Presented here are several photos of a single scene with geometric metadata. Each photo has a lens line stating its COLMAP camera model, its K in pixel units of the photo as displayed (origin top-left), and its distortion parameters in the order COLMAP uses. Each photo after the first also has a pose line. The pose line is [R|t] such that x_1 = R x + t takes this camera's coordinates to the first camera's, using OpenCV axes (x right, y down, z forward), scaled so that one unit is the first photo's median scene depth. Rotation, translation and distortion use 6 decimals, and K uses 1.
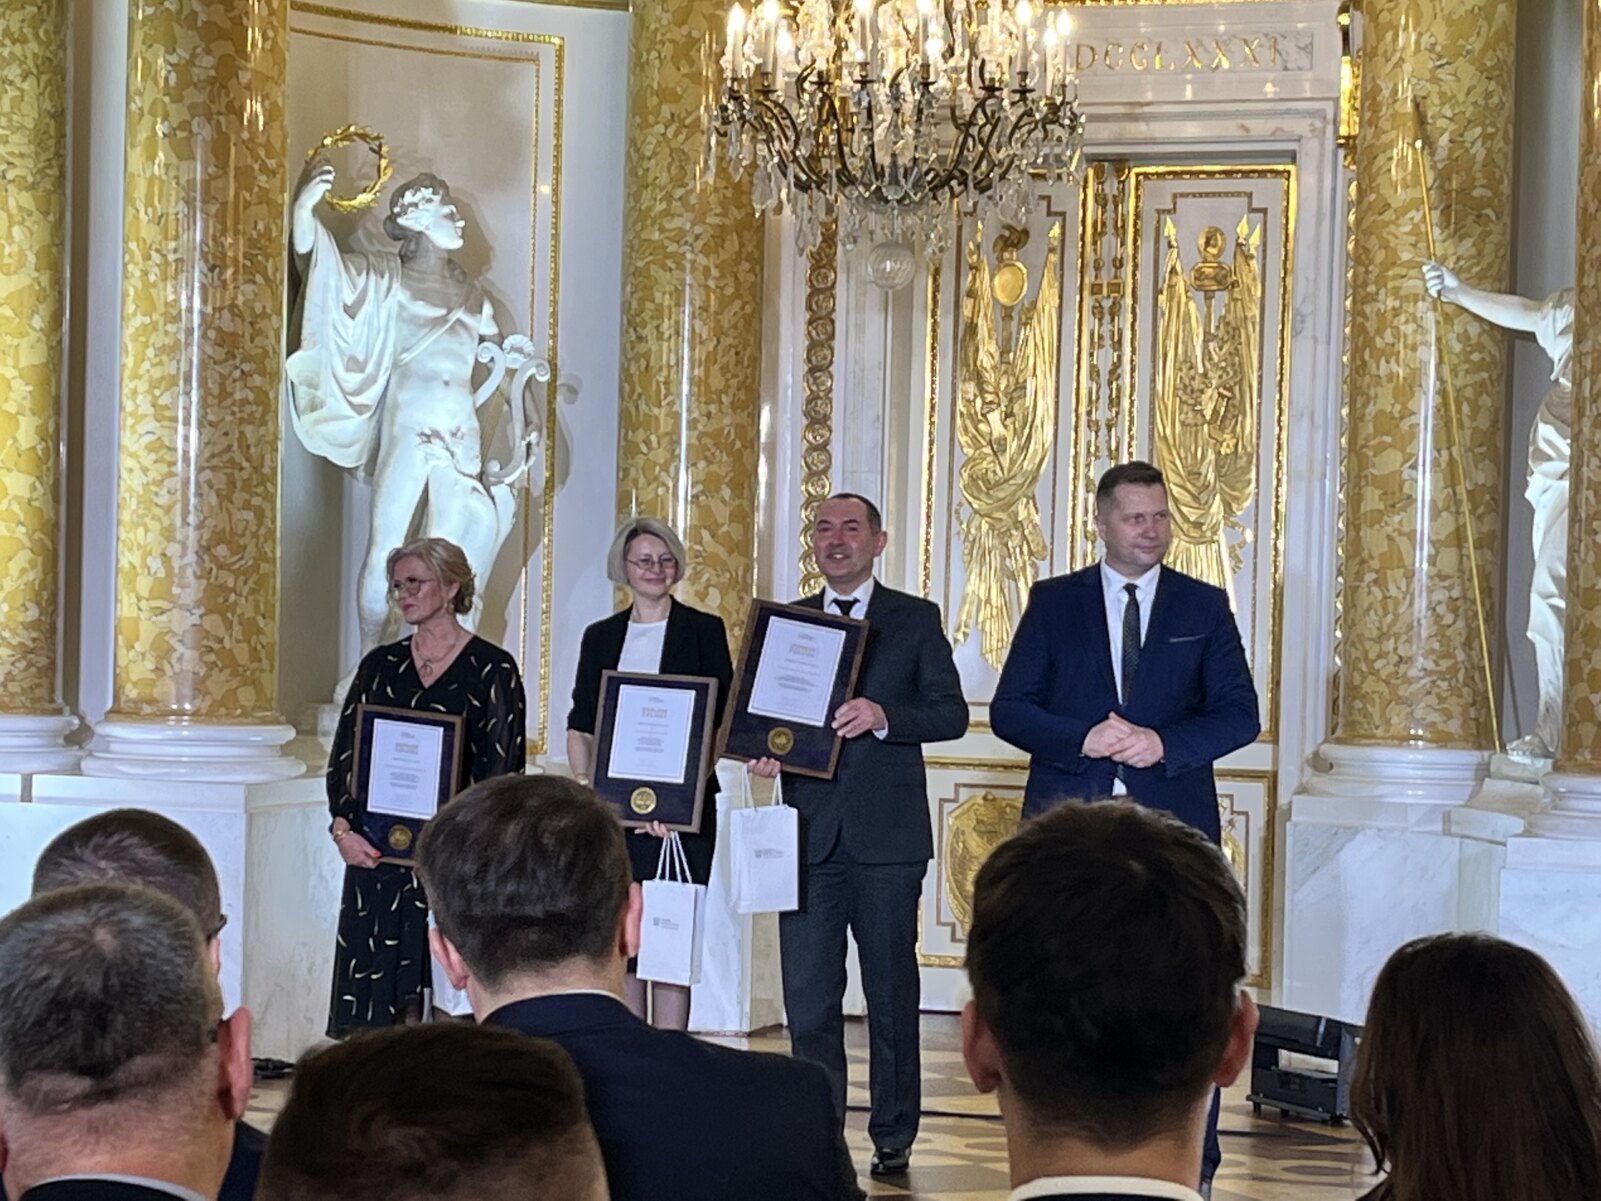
lens RADIAL K [[3817.4, 0, 811.2], [0, 3817.4, 603.7], [0, 0, 1]] dist [0.262888, -1.024039]
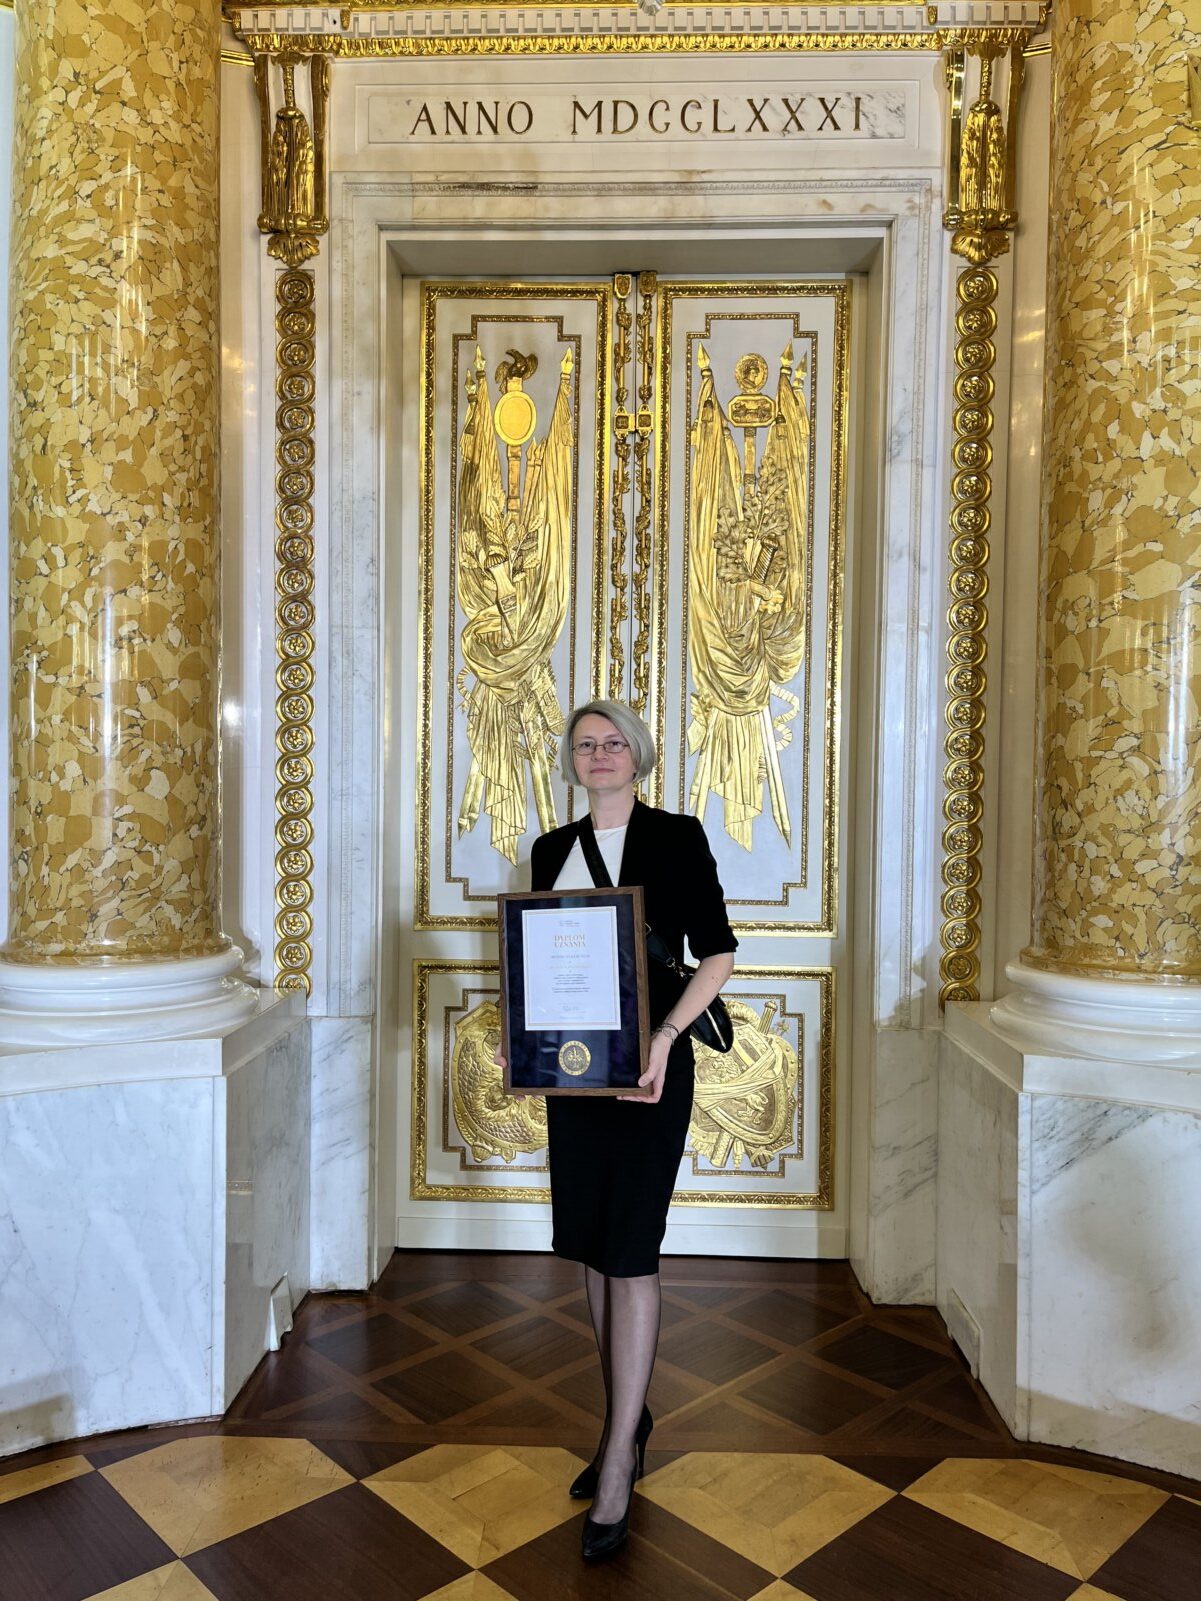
lens RADIAL K [[1216.0, 0, 591.2], [0, 1216.0, 809.4], [0, 0, 1]] dist [0.073631, -0.091920]
pose [[0.959763, -0.021477, 0.279989, -0.012499], [0.013278, 0.999427, 0.031148, -0.003050], [-0.280498, -0.026177, 0.959498, 0.764232]]
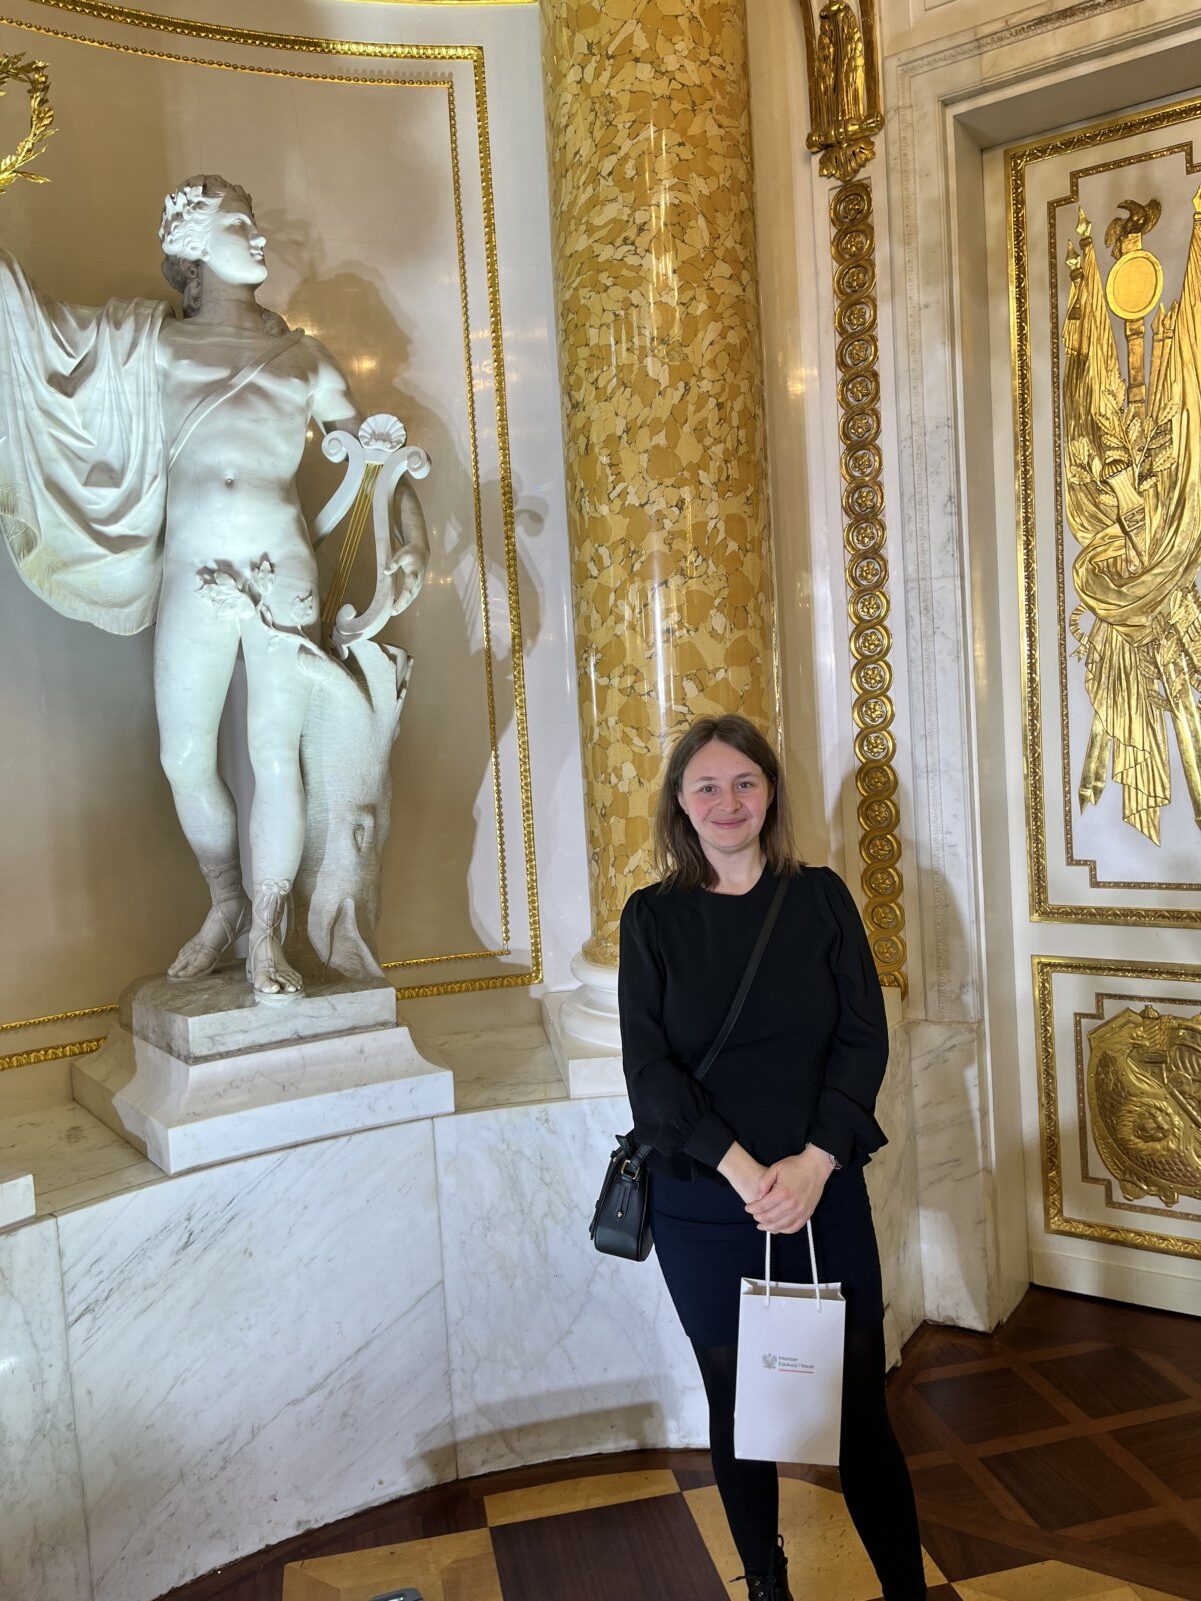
lens RADIAL K [[1221.7, 0, 588.3], [0, 1221.7, 791.7], [0, 0, 1]] dist [0.072954, -0.090123]
pose [[0.960382, -0.070646, -0.269583, 0.011241], [0.085988, 0.995256, 0.045515, -0.011321], [0.265088, -0.066893, 0.961901, 0.791490]]
